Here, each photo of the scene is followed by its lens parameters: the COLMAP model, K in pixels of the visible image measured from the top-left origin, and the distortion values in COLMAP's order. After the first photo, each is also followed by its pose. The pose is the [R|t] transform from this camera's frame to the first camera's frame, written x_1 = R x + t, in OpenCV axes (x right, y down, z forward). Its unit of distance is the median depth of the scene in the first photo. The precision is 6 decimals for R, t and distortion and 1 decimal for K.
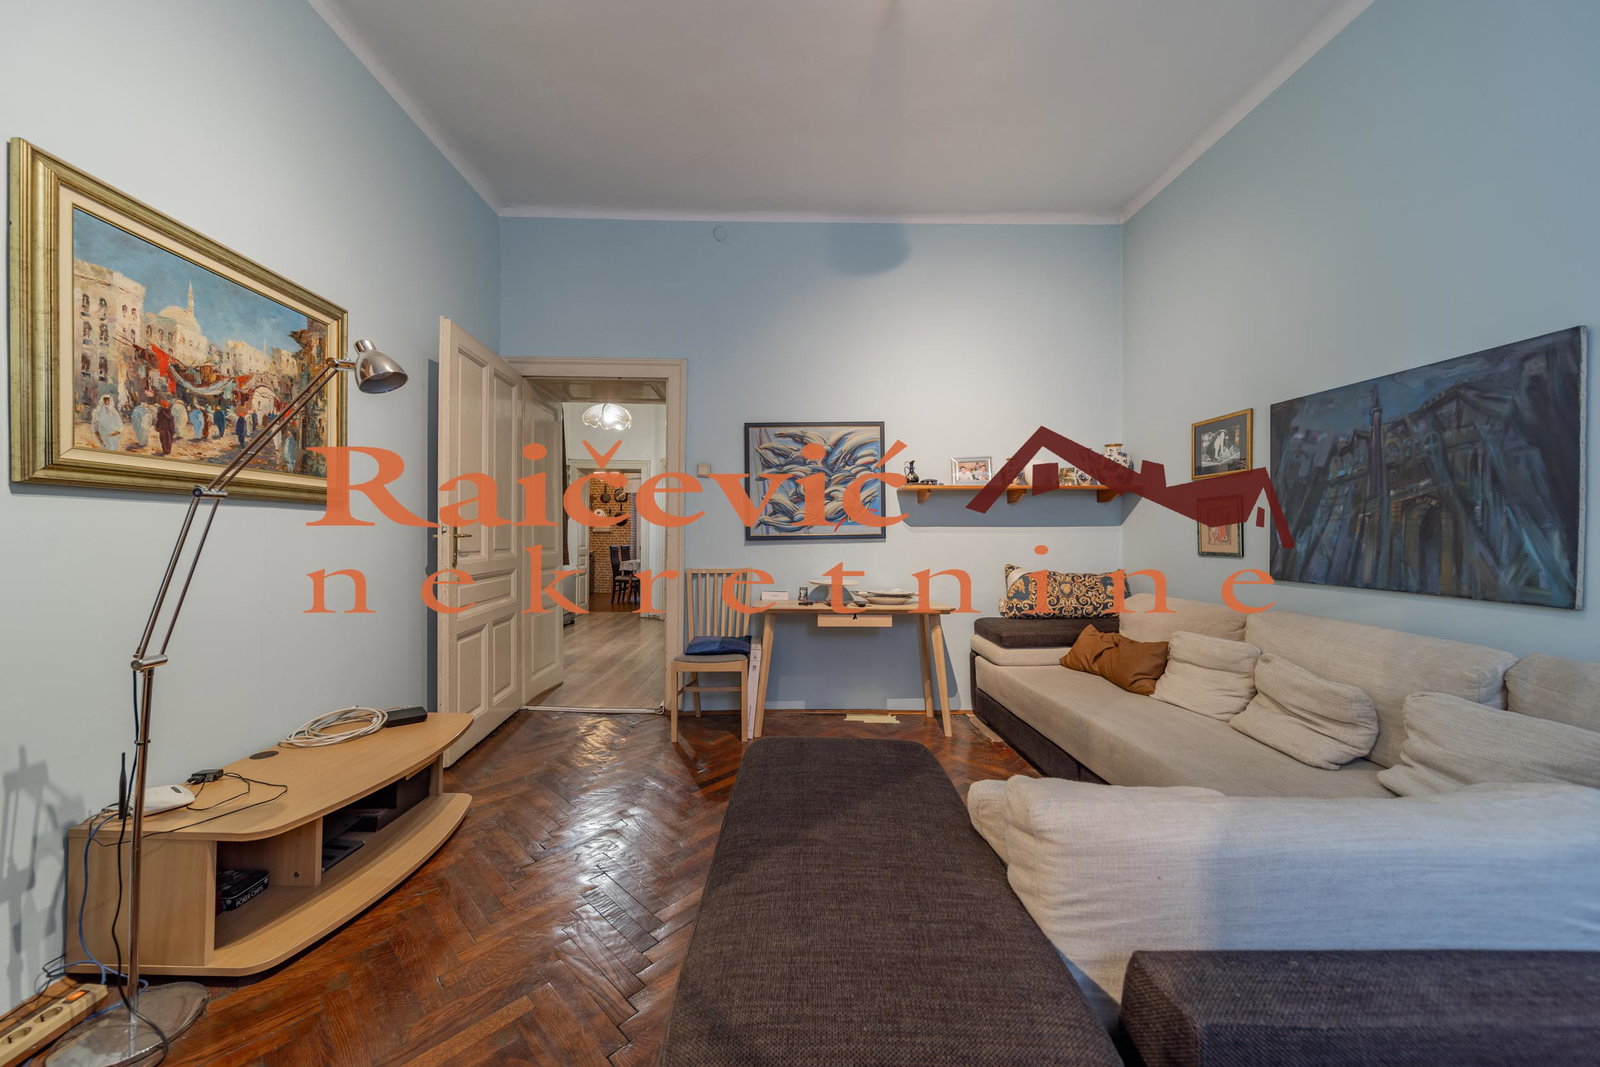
lens RADIAL K [[573.6, 0, 791.8], [0, 573.6, 538.5], [0, 0, 1]] dist [-0.000226, -0.000110]
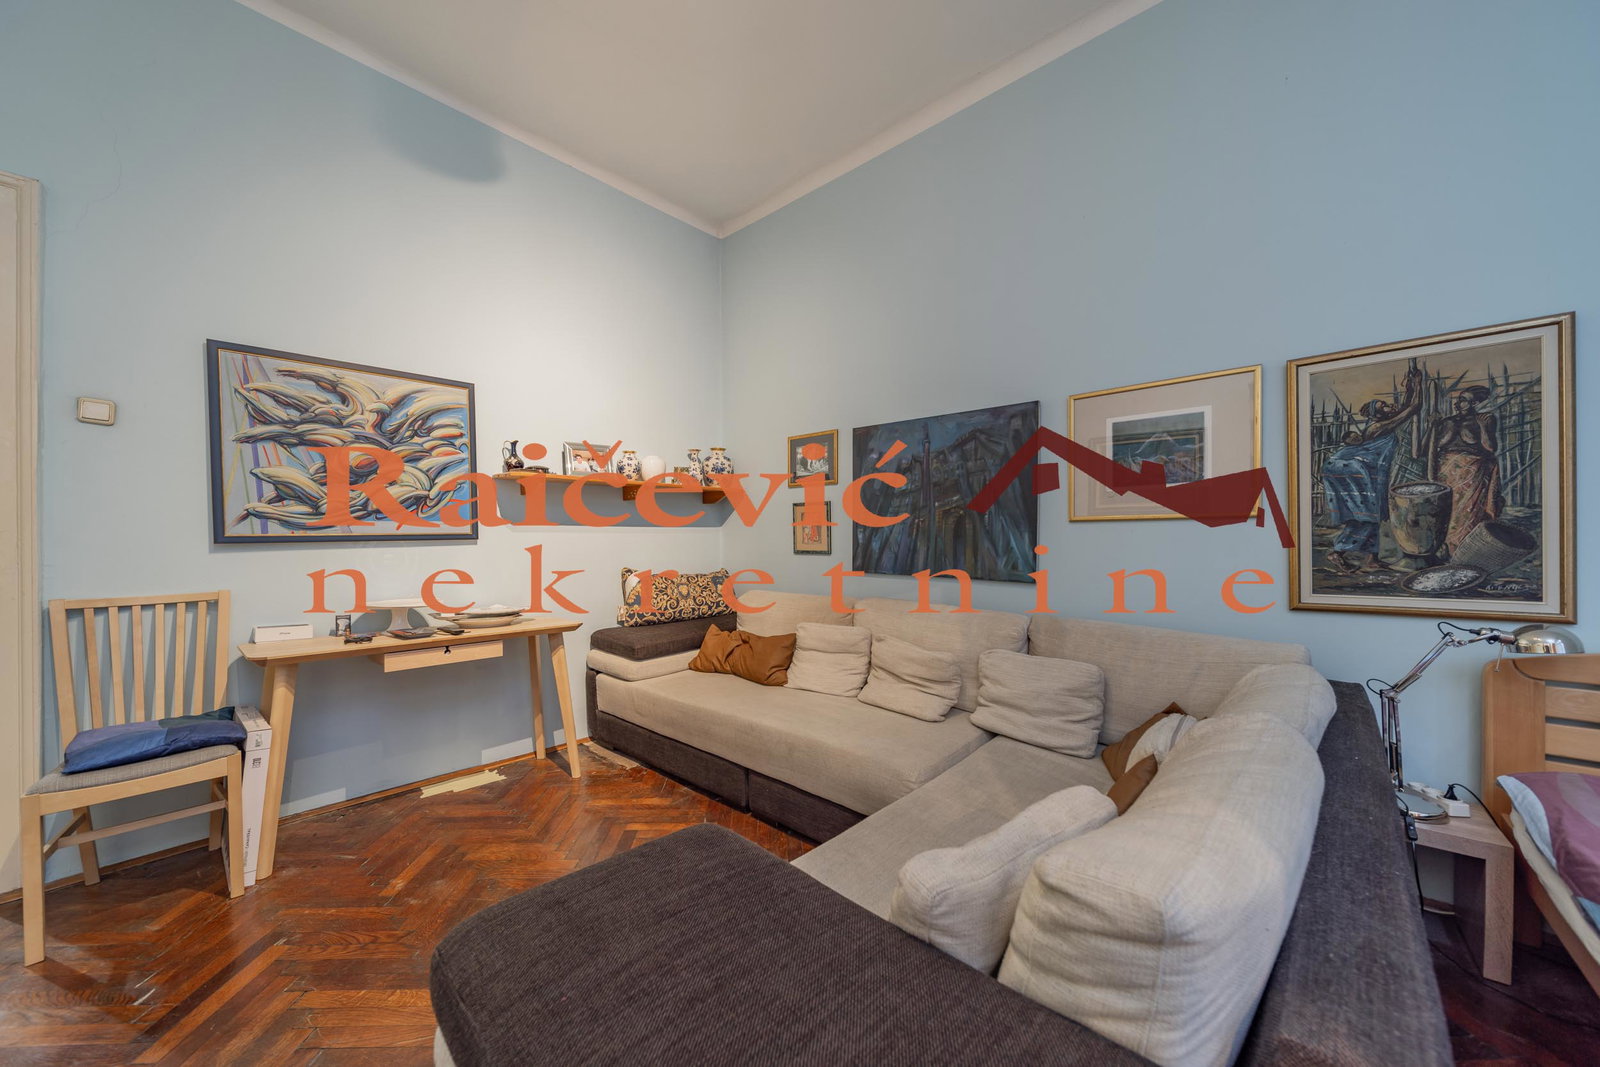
lens RADIAL K [[571.5, 0, 799.5], [0, 571.5, 547.1], [0, 0, 1]] dist [-0.000597, -0.000135]
pose [[0.692087, -0.012695, 0.721703, -0.097307], [0.003721, 0.999895, 0.014020, 0.000919], [-0.721805, -0.007018, 0.692061, 0.196655]]
